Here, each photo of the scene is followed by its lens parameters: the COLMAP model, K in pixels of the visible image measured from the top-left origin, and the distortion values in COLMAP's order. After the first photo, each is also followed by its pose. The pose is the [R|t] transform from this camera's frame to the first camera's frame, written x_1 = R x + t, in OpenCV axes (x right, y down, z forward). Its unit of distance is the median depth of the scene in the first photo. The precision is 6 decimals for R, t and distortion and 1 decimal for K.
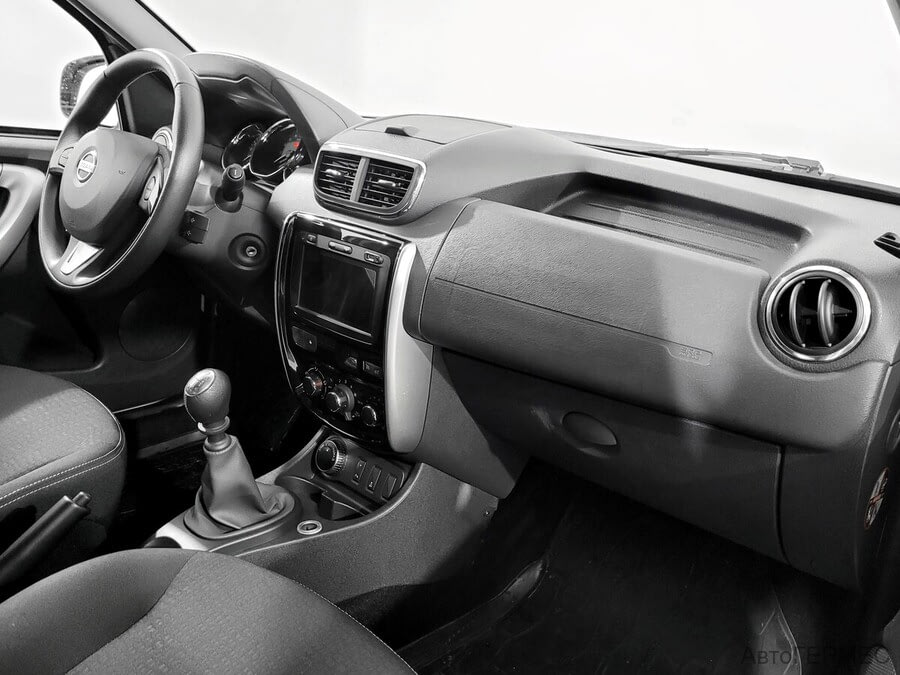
lens RADIAL K [[734.3, 0, 449.9], [0, 734.3, 348.4], [0, 0, 1]] dist [0.003052, 0.002821]
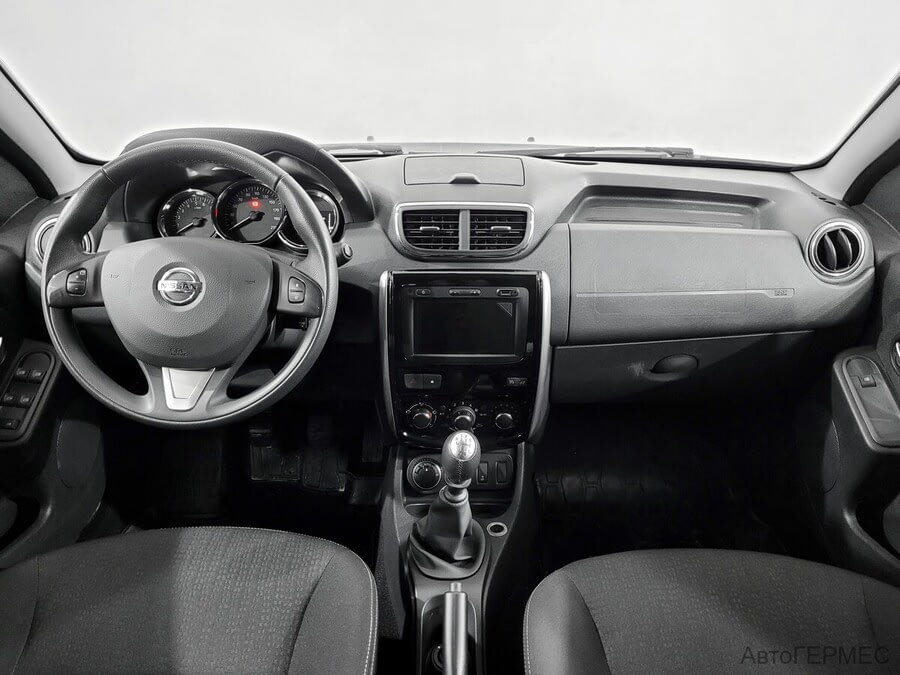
lens RADIAL K [[680.1, 0, 450.0], [0, 680.1, 337.5], [0, 0, 1]] dist [0.041134, 0.000413]
pose [[0.755522, -0.319933, 0.571690, -0.793877], [0.280026, 0.946619, 0.159683, -0.246064], [-0.592260, 0.039444, 0.804781, 0.170073]]
